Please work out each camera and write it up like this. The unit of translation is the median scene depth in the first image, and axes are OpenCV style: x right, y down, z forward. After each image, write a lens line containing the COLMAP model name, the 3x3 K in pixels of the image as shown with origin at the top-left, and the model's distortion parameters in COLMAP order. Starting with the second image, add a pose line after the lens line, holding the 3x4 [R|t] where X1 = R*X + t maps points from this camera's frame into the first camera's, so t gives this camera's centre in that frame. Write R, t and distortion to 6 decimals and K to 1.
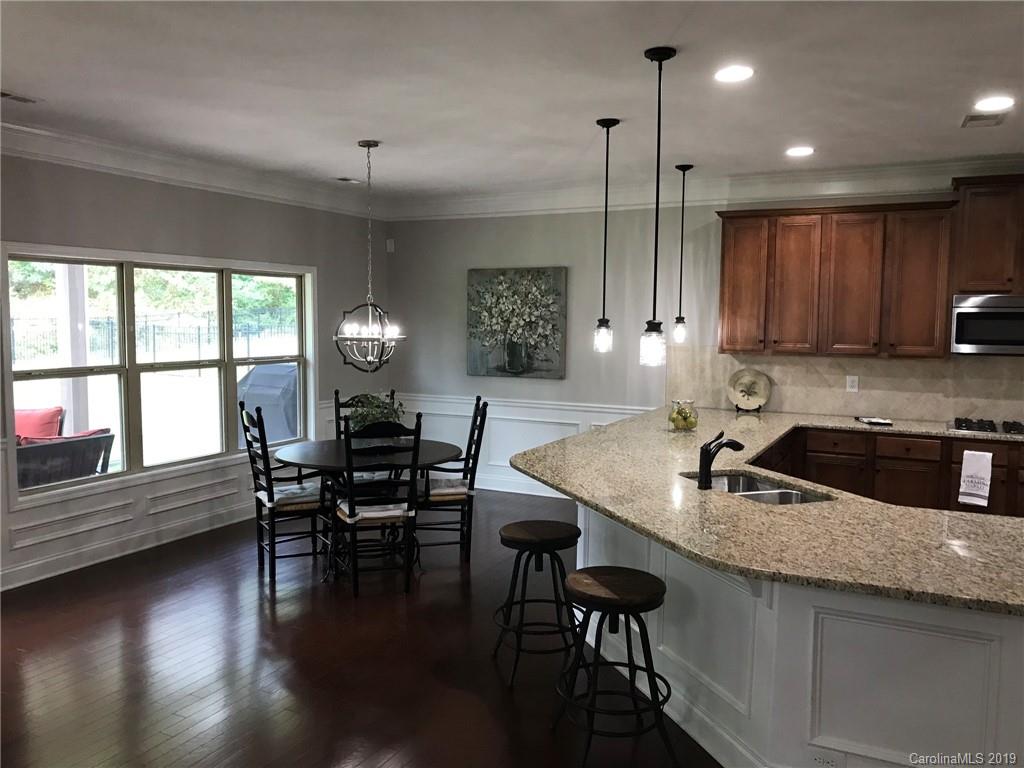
lens RADIAL K [[828.8, 0, 507.9], [0, 828.8, 373.8], [0, 0, 1]] dist [0.080899, -0.168895]
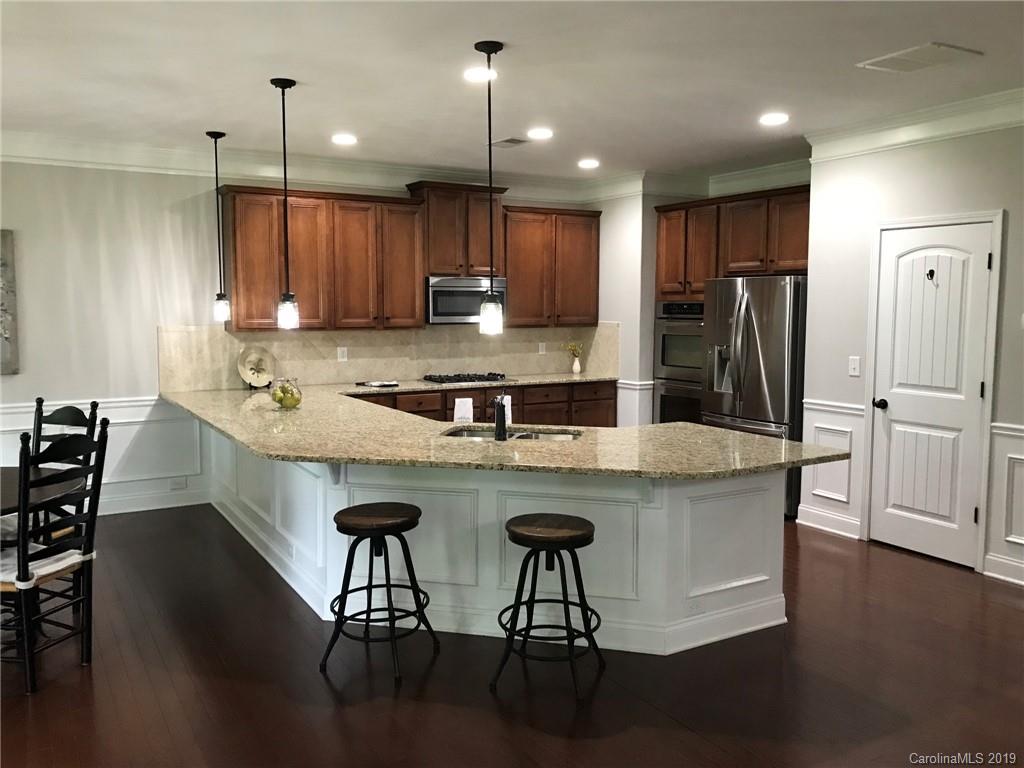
lens RADIAL K [[828.8, 0, 507.9], [0, 828.8, 373.8], [0, 0, 1]] dist [0.080899, -0.168895]
pose [[0.536592, -0.079744, 0.840066, -0.432245], [0.061632, 0.996570, 0.055233, -0.010563], [-0.841588, 0.022137, 0.539666, 0.225979]]
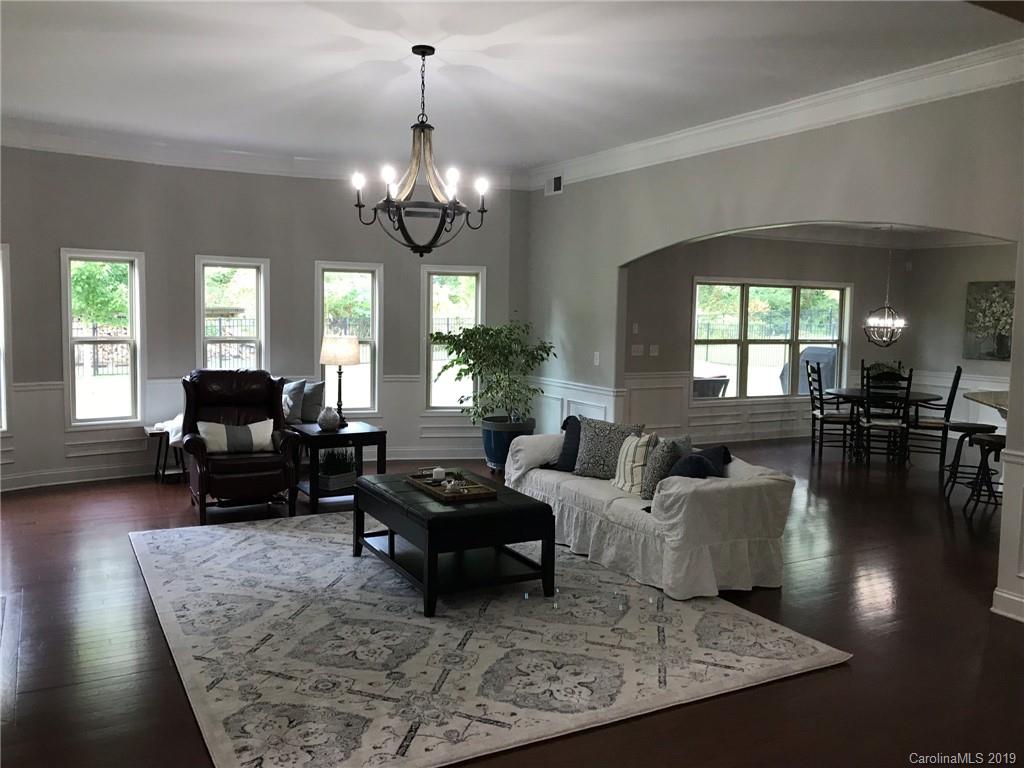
lens RADIAL K [[828.8, 0, 507.9], [0, 828.8, 373.8], [0, 0, 1]] dist [0.080899, -0.168895]
pose [[0.820584, 0.050471, -0.569294, 0.162091], [-0.051844, 0.998560, 0.013799, 0.062349], [0.569170, 0.018191, 0.822018, -0.764721]]
